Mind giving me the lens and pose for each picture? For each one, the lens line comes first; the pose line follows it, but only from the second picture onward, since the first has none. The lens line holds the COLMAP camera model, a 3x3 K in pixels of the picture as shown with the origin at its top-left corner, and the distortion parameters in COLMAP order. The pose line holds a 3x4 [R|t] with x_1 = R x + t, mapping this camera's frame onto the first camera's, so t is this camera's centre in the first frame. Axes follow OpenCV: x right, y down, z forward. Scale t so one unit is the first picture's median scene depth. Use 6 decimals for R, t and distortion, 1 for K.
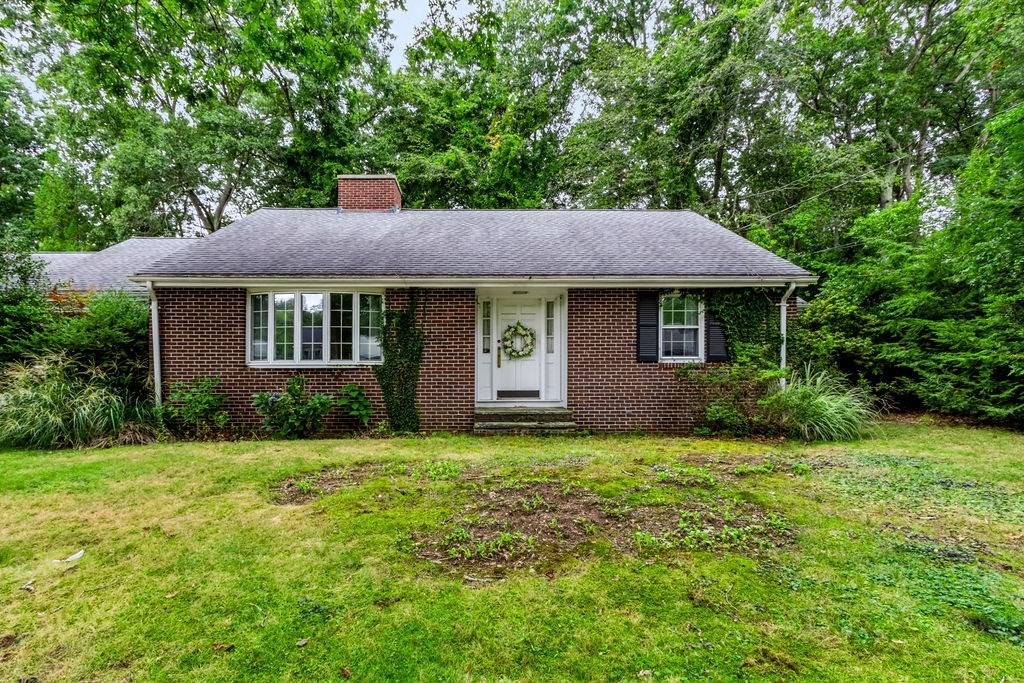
lens RADIAL K [[492.4, 0, 512.6], [0, 492.4, 346.9], [0, 0, 1]] dist [0.001221, 0.000732]
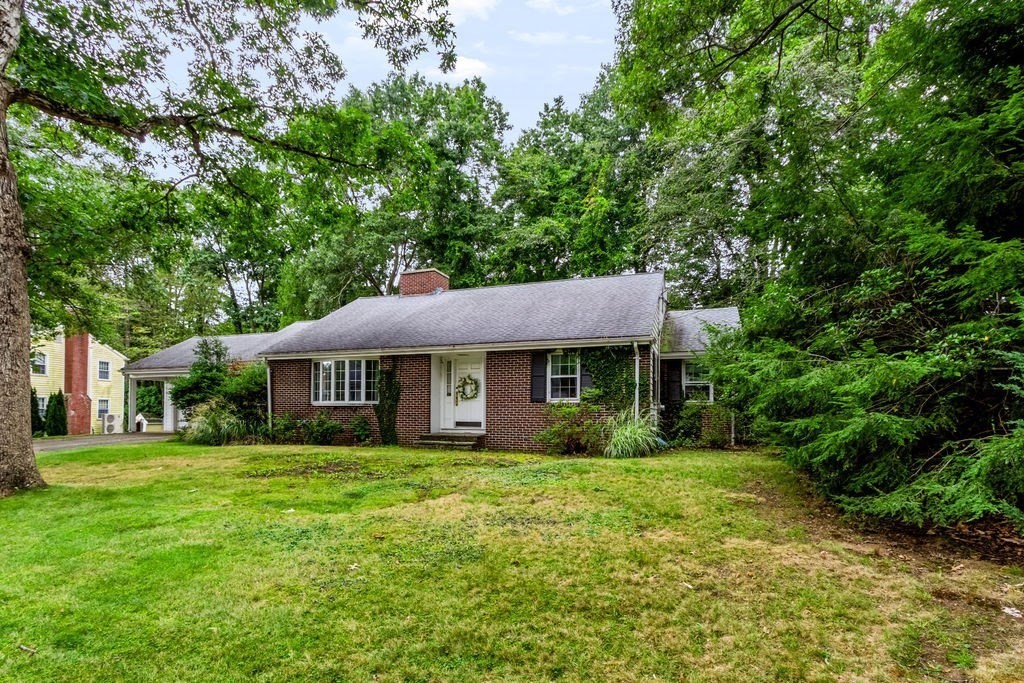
lens RADIAL K [[492.4, 0, 508.0], [0, 492.4, 376.7], [0, 0, 1]] dist [0.001221, 0.000732]
pose [[0.931693, -0.018151, -0.362794, 0.701273], [0.008825, 0.999587, -0.027347, -0.003790], [0.363140, 0.022277, 0.931468, -0.336835]]
